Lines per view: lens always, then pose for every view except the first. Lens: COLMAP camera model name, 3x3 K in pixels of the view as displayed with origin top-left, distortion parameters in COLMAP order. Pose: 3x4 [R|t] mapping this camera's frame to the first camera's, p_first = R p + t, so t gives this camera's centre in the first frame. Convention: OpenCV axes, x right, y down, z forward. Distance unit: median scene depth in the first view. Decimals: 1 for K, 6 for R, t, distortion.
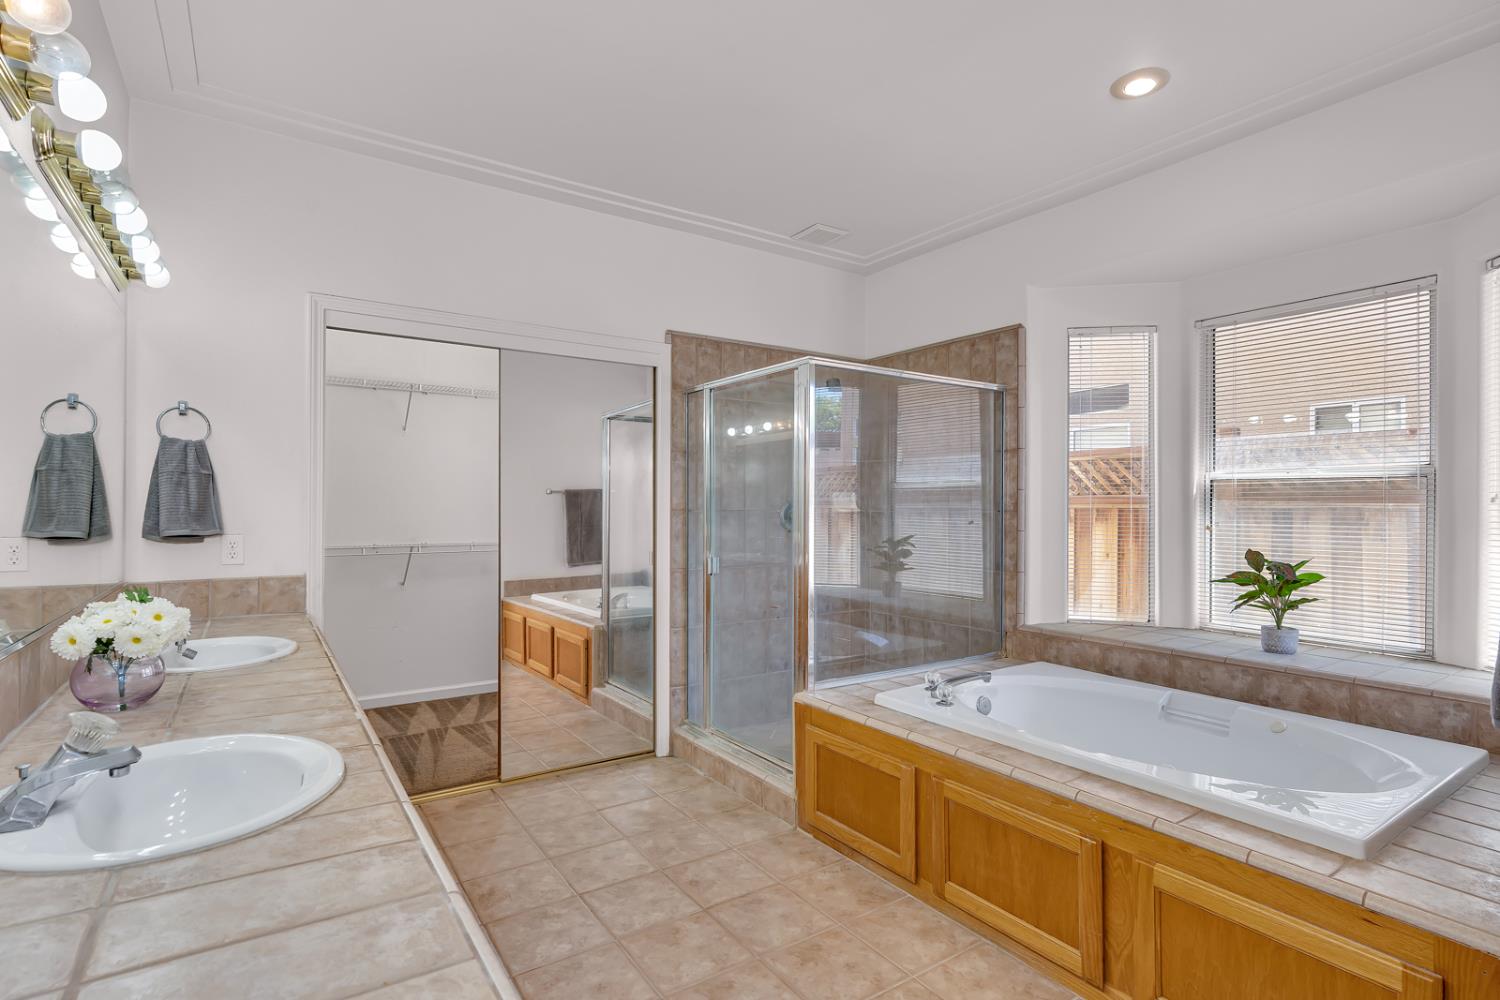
lens RADIAL K [[736.7, 0, 750.0], [0, 736.7, 500.0], [0, 0, 1]] dist [0.000144, 0.000334]
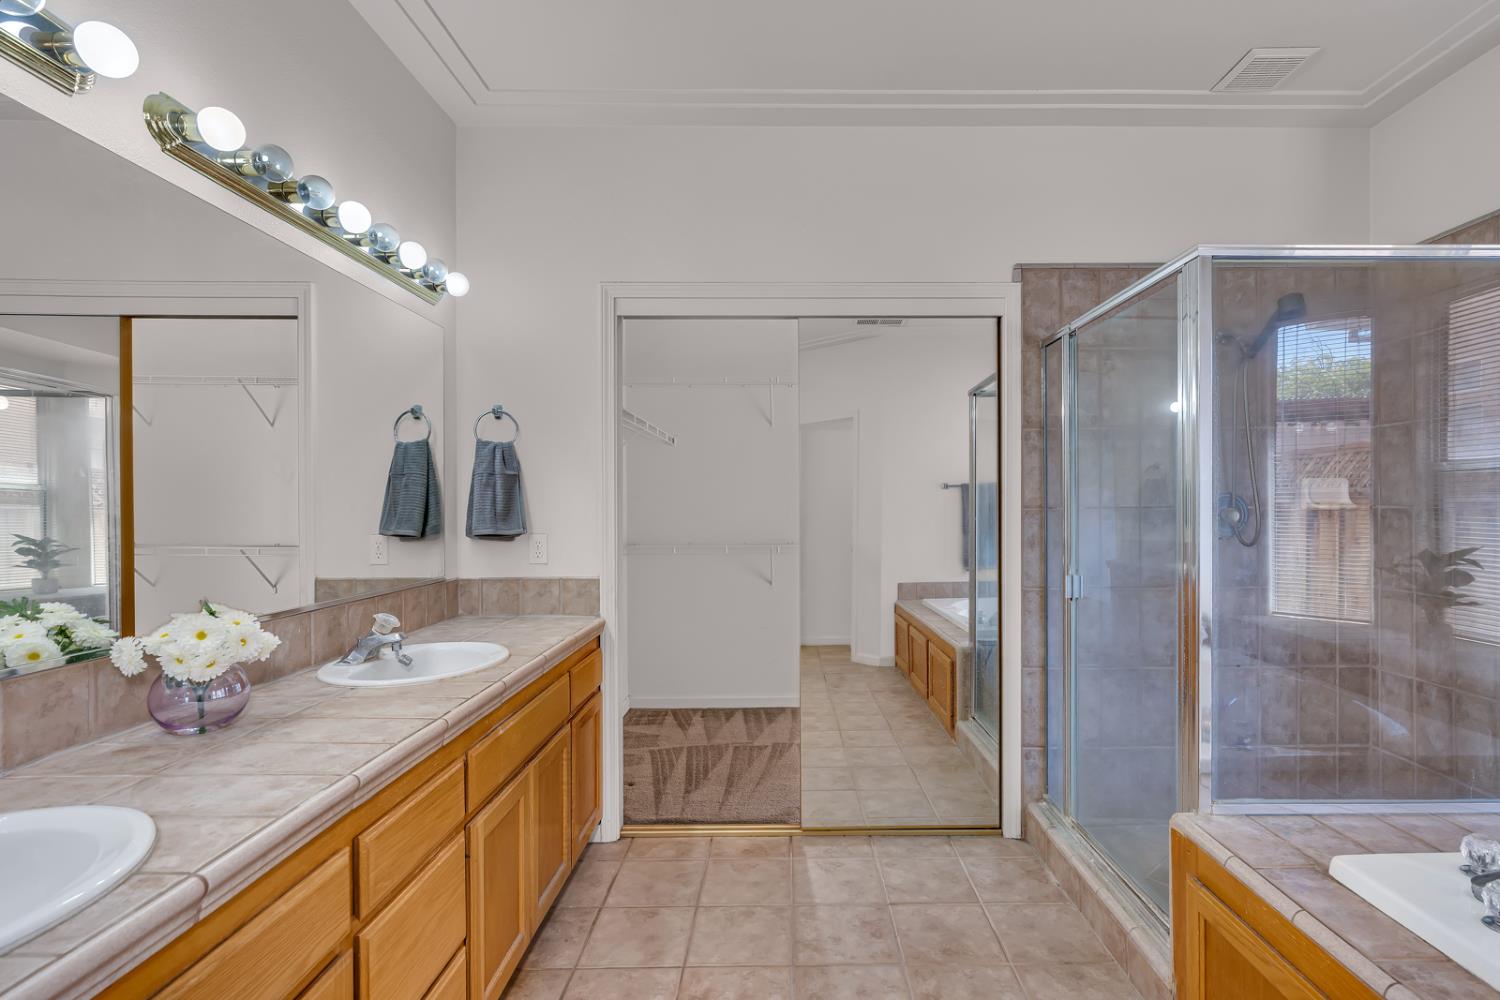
lens RADIAL K [[726.8, 0, 788.3], [0, 726.8, 505.6], [0, 0, 1]] dist [-0.003934, 0.000096]
pose [[0.836349, -0.006531, -0.548158, 0.096651], [0.012824, 0.999888, 0.007653, 0.003465], [0.548047, -0.013430, 0.836340, 0.264550]]
